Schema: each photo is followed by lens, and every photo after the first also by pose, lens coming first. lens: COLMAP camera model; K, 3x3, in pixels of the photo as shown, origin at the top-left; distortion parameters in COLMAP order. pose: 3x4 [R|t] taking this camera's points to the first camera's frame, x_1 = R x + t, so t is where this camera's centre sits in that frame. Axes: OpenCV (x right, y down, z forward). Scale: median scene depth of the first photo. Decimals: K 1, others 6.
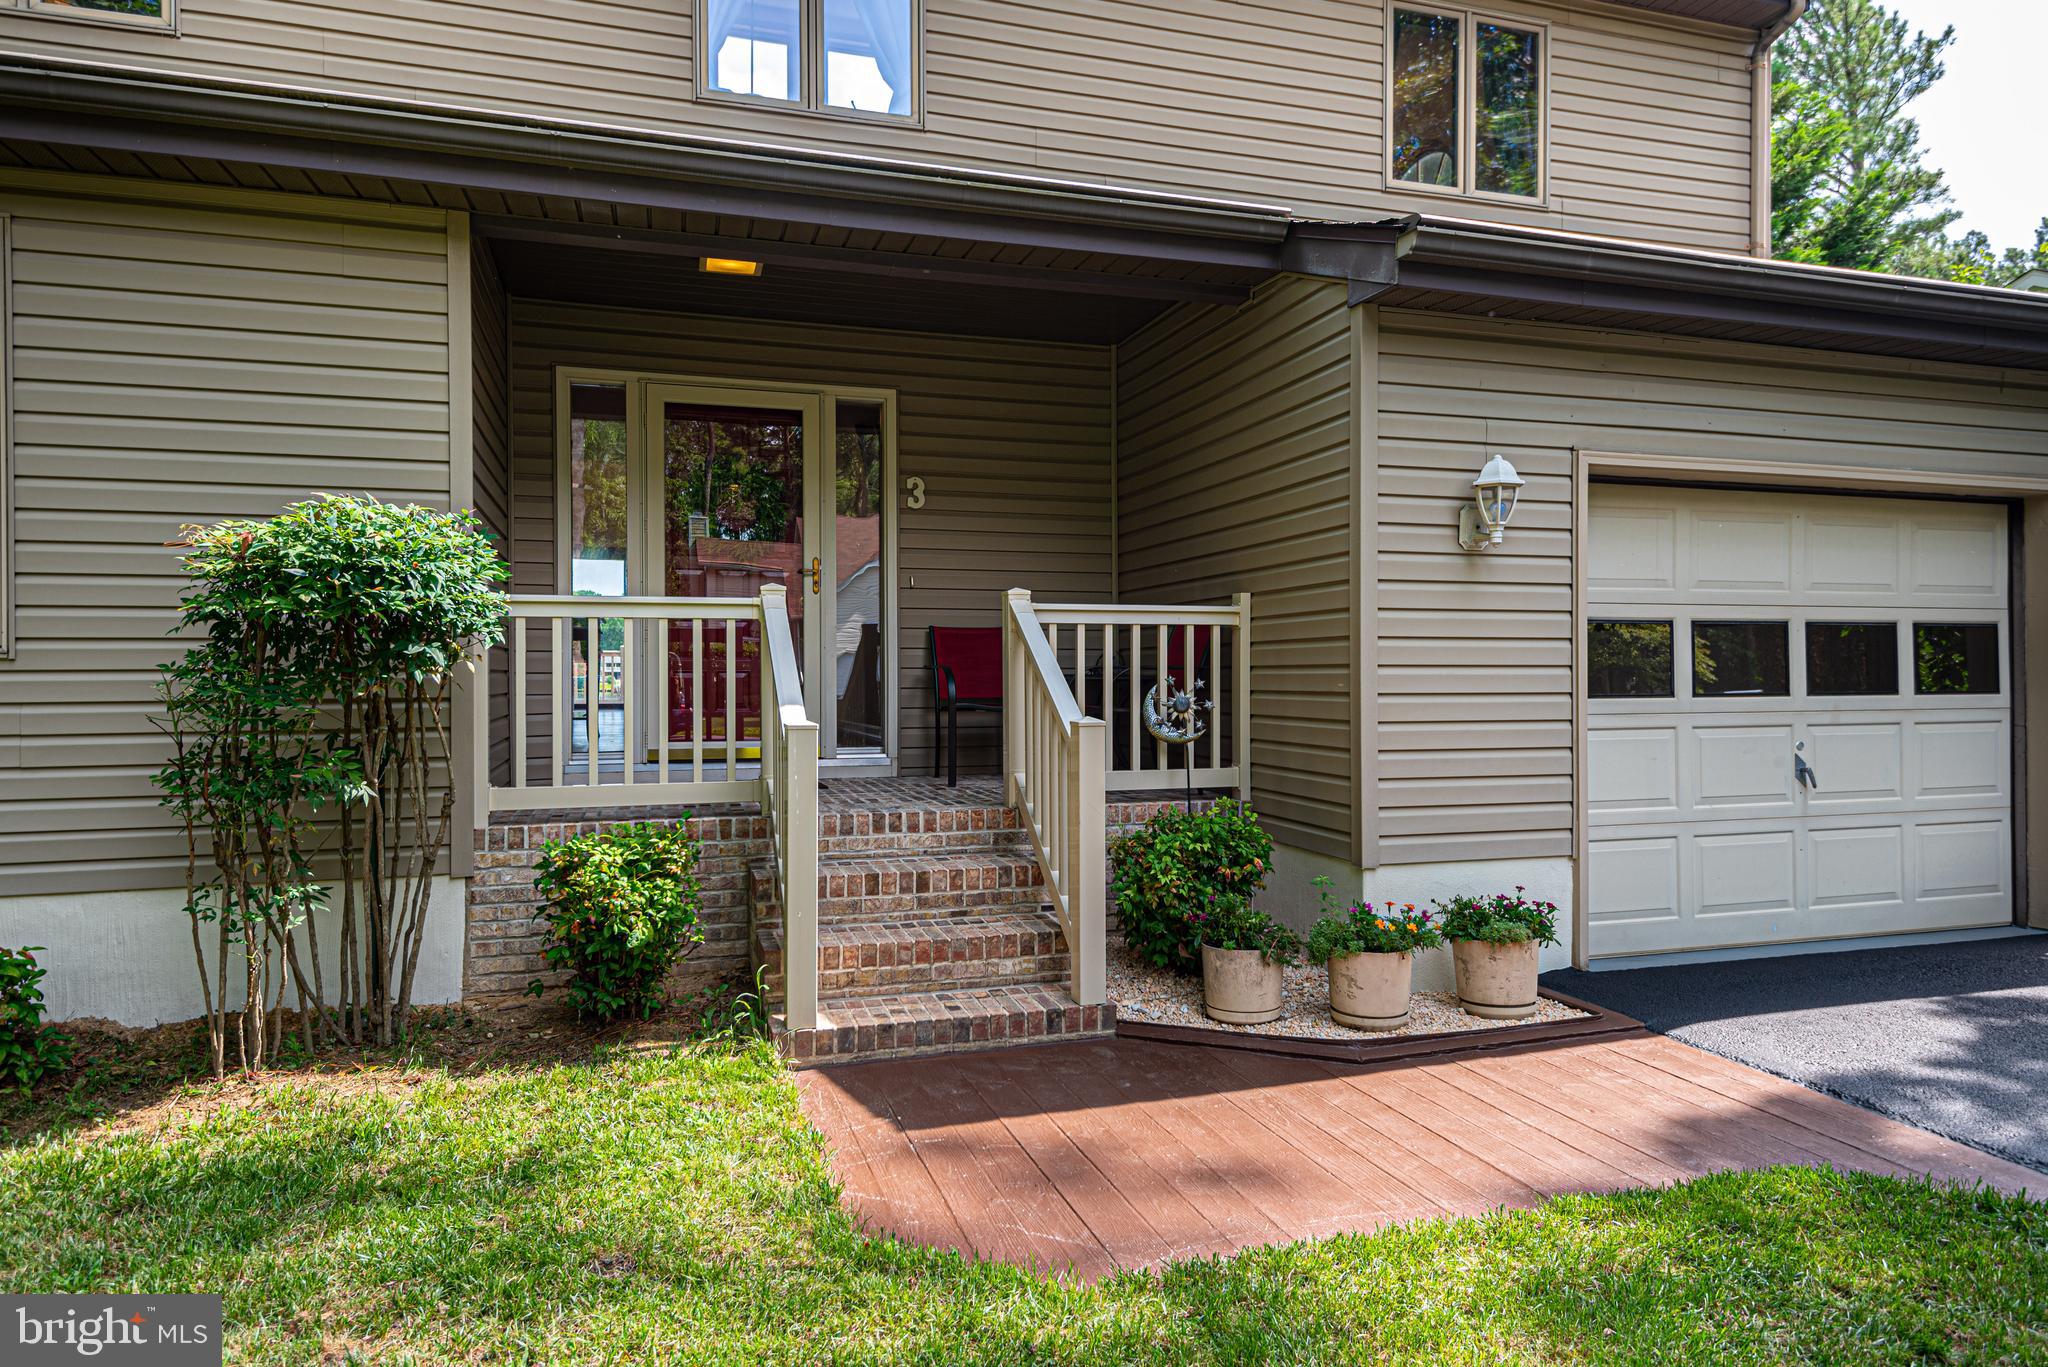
lens RADIAL K [[1180.3, 0, 1063.7], [0, 1180.3, 677.5], [0, 0, 1]] dist [0.026104, -0.000039]
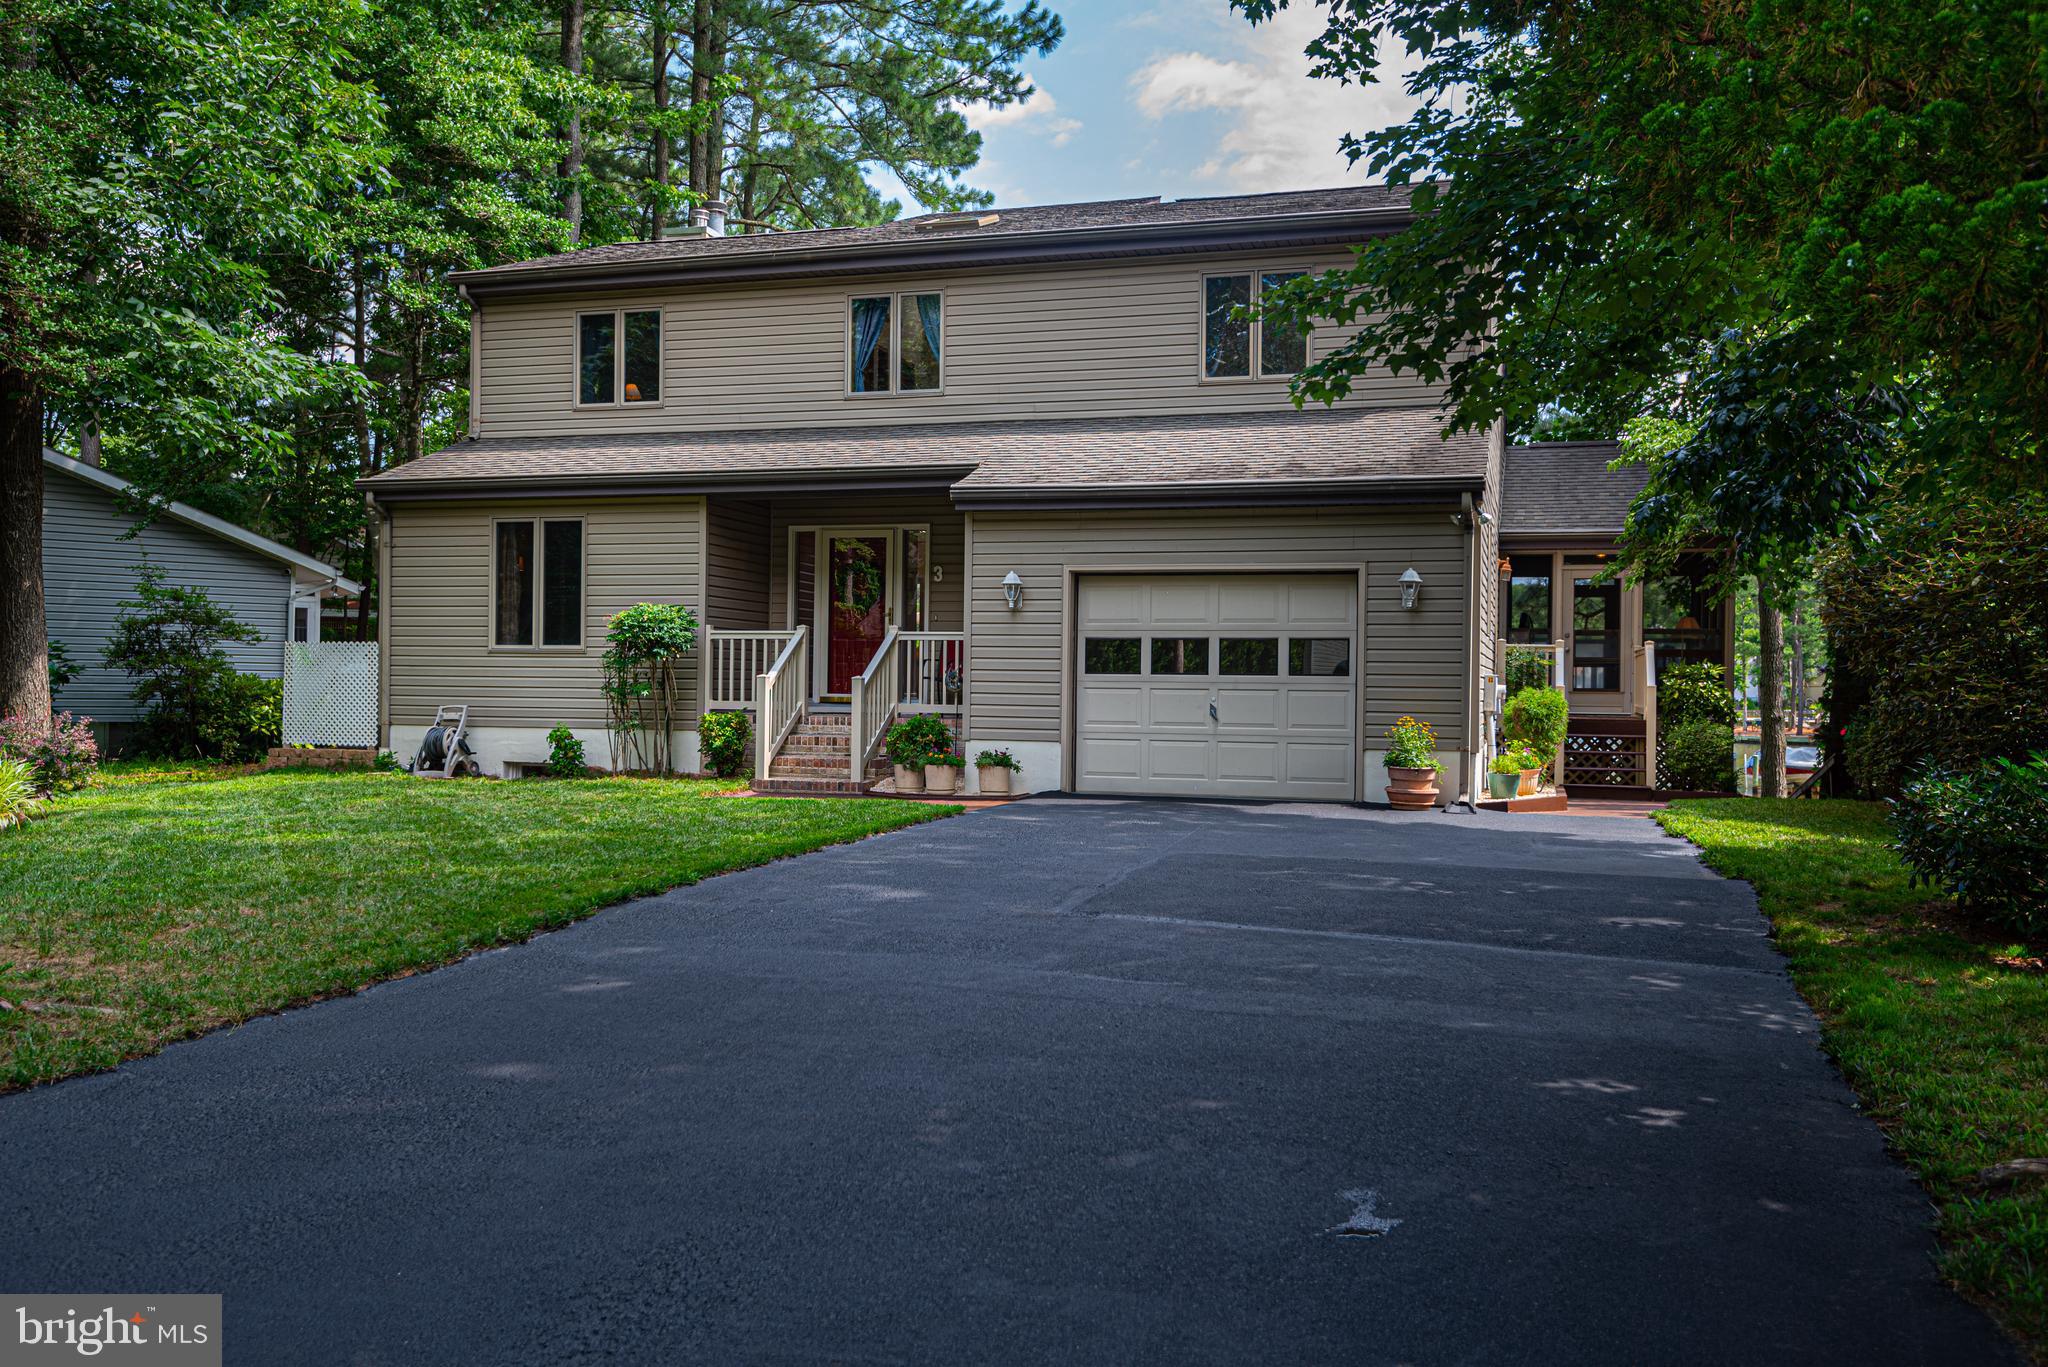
lens RADIAL K [[1378.2, 0, 1052.3], [0, 1378.2, 677.8], [0, 0, 1]] dist [0.002289, 0.000135]
pose [[0.854974, 0.011572, -0.518542, 1.841471], [-0.015315, 0.999878, -0.002937, 0.036068], [0.518445, 0.010453, 0.855047, -1.319329]]
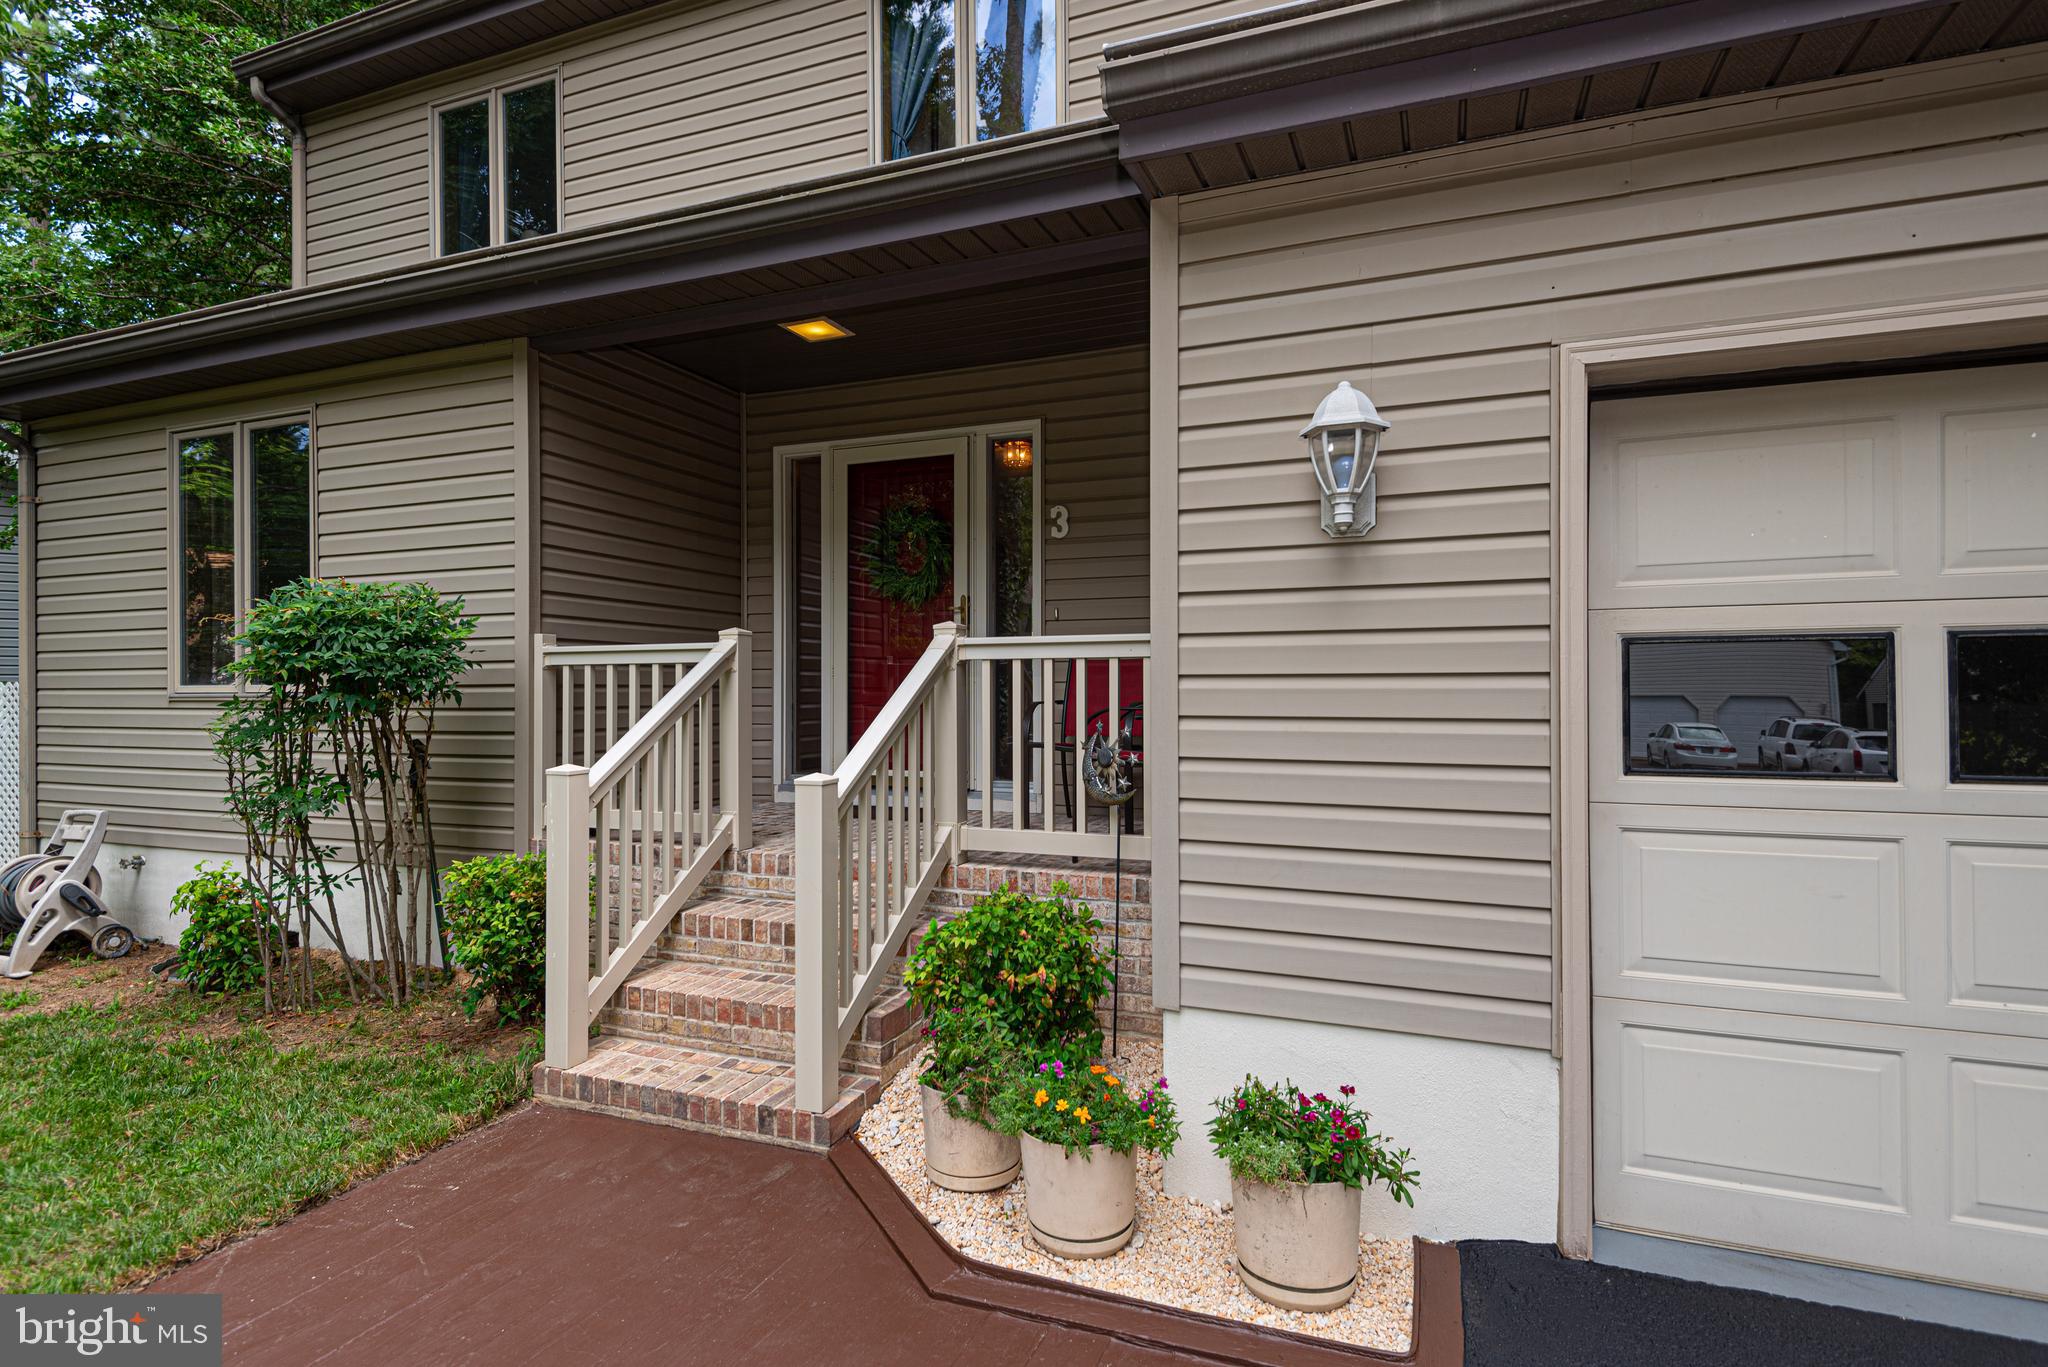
lens RADIAL K [[1039.8, 0, 1023.2], [0, 1039.8, 691.7], [0, 0, 1]] dist [0.013344, -0.000320]
pose [[0.788097, 0.000260, -0.615551, 0.551699], [-0.000835, 0.999999, -0.000647, -0.023969], [0.615550, 0.001024, 0.788097, 0.452363]]
